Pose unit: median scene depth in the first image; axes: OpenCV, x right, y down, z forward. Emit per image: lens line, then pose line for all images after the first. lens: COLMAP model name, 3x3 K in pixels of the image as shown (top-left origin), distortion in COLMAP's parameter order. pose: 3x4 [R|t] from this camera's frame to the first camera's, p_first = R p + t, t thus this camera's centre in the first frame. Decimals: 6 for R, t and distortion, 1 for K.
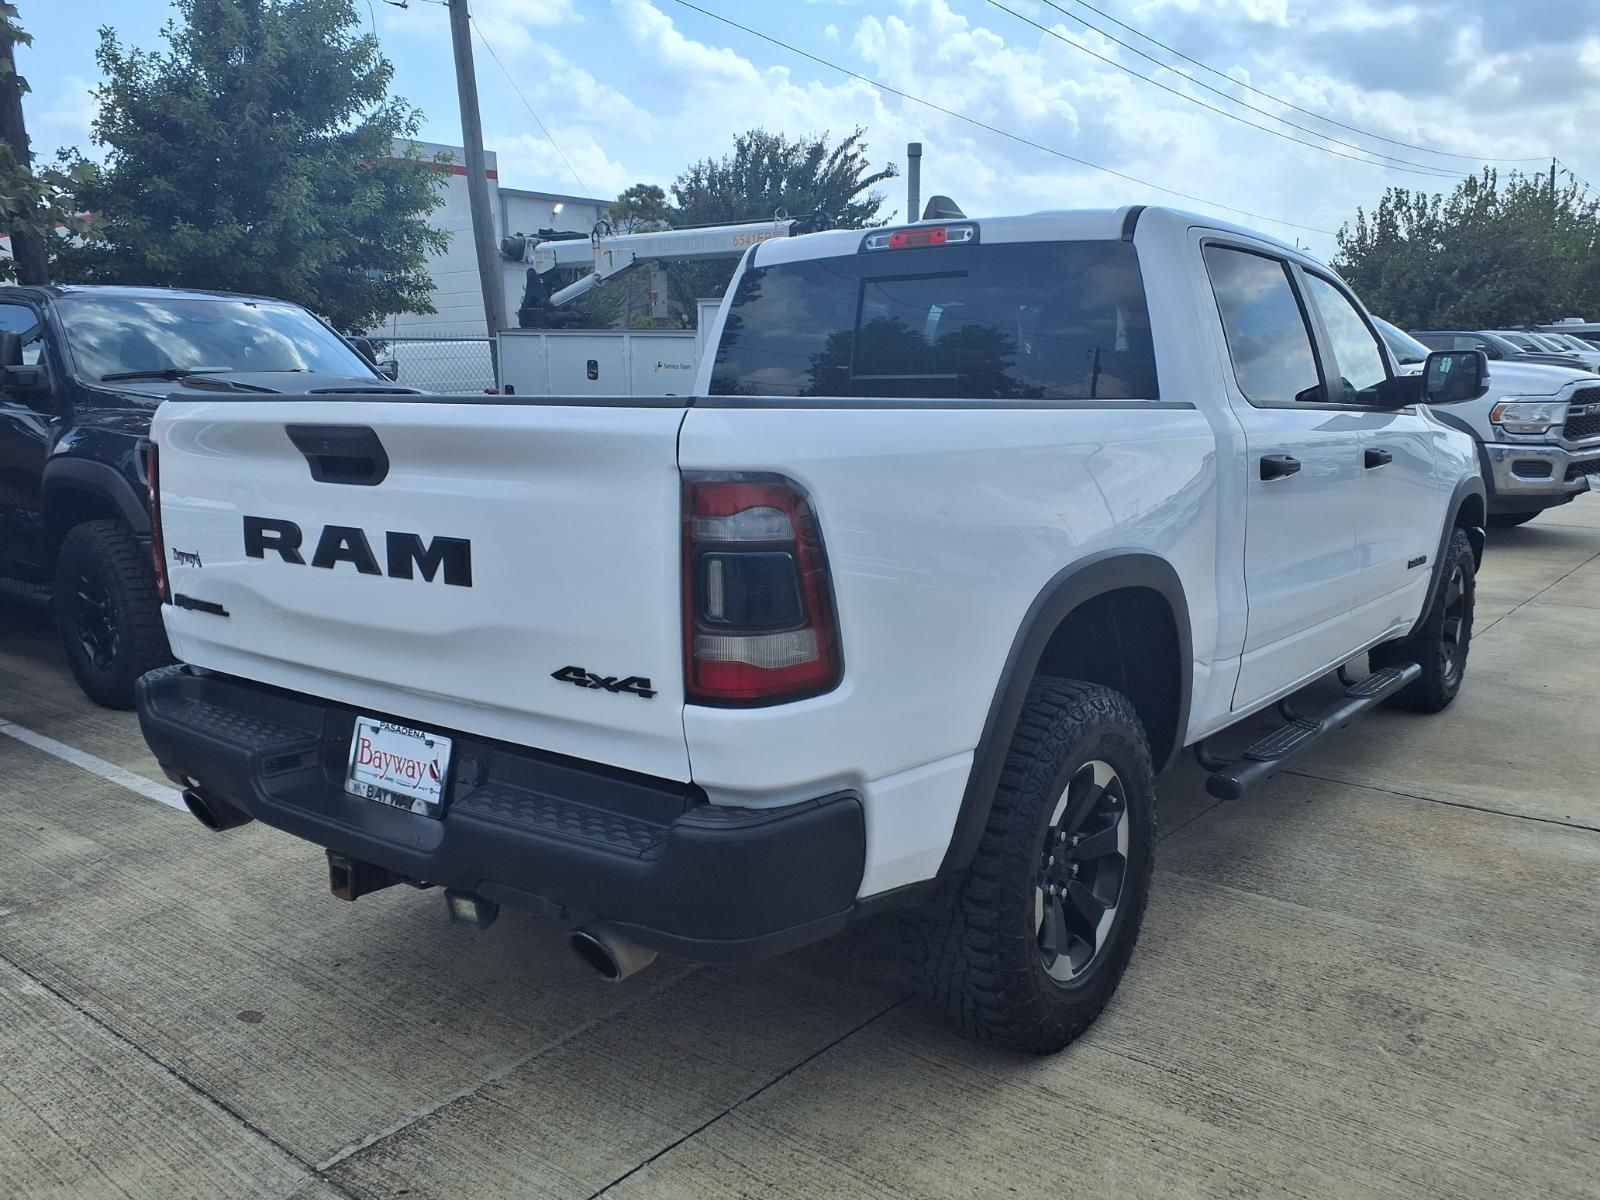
lens RADIAL K [[1359.8, 0, 802.8], [0, 1359.8, 545.8], [0, 0, 1]] dist [-0.007148, 0.015352]
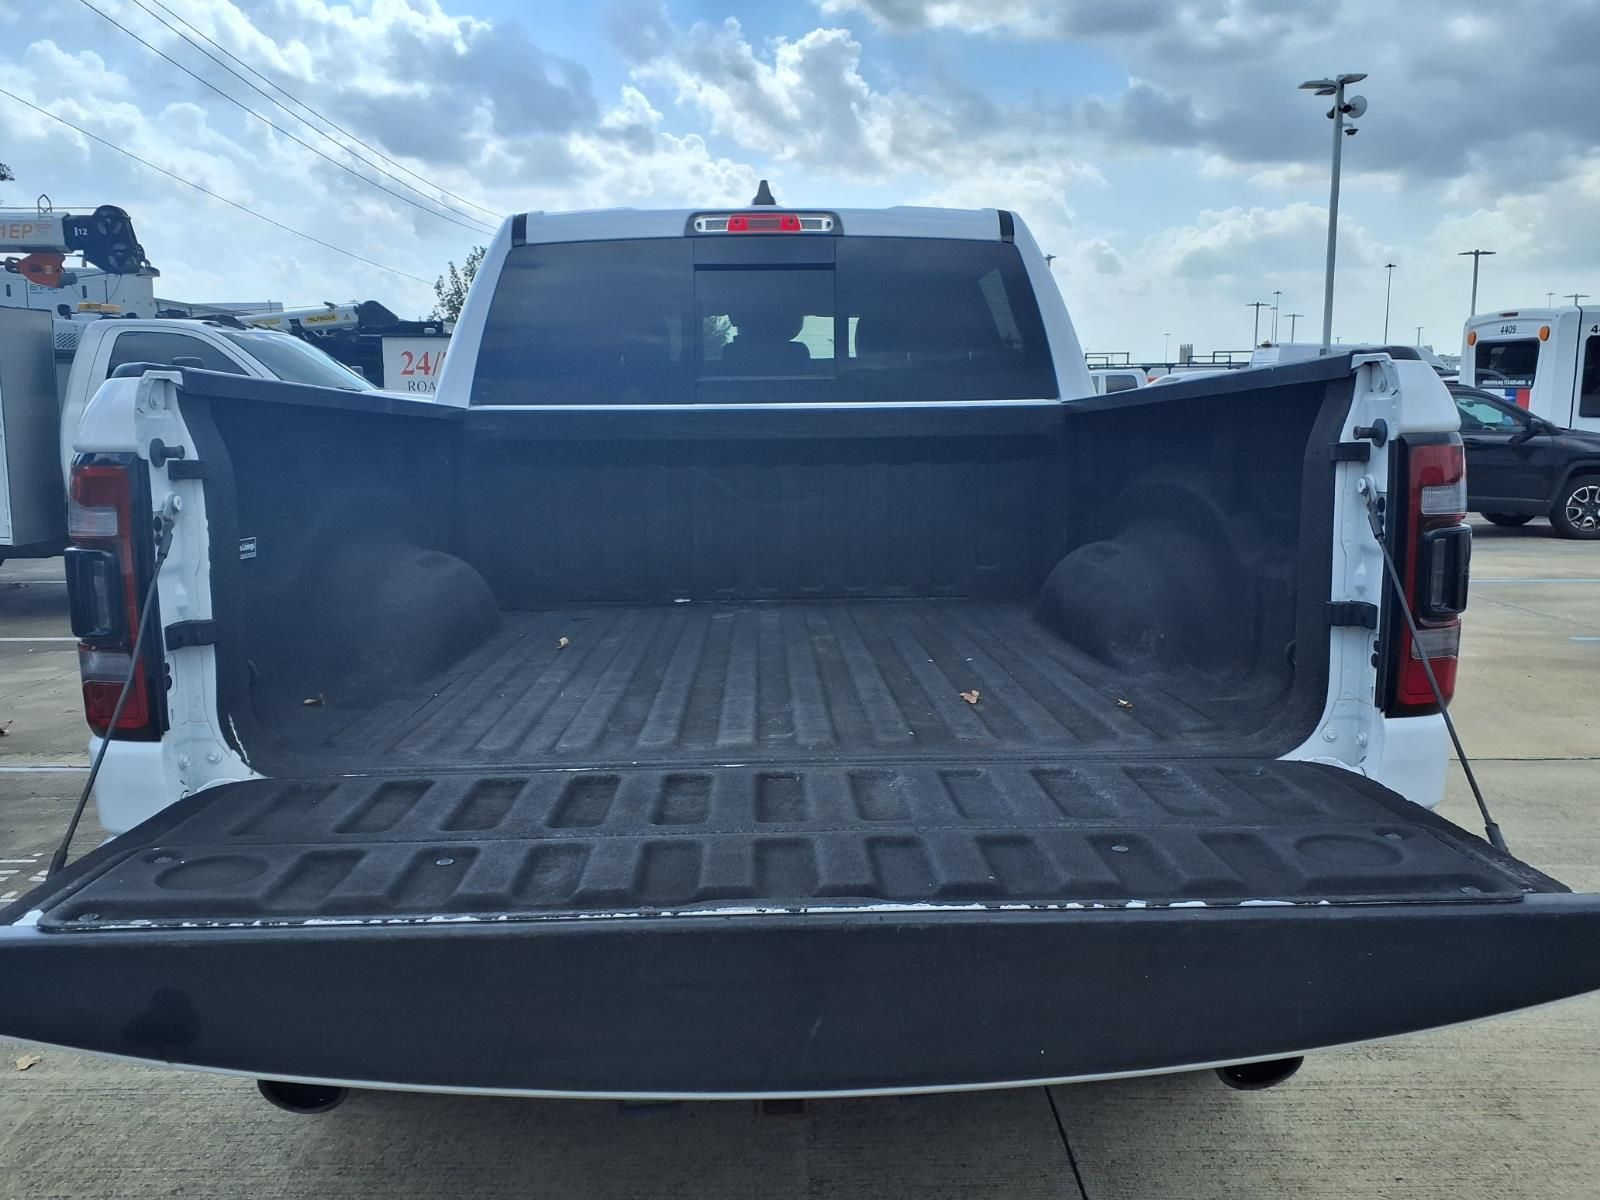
lens RADIAL K [[1335.3, 0, 790.3], [0, 1335.3, 560.9], [0, 0, 1]] dist [0.006435, 0.002726]
pose [[0.765339, -0.068932, 0.639925, -0.681772], [0.085015, 0.996364, 0.005650, -0.012045], [-0.637988, 0.050079, 0.768416, 0.458914]]
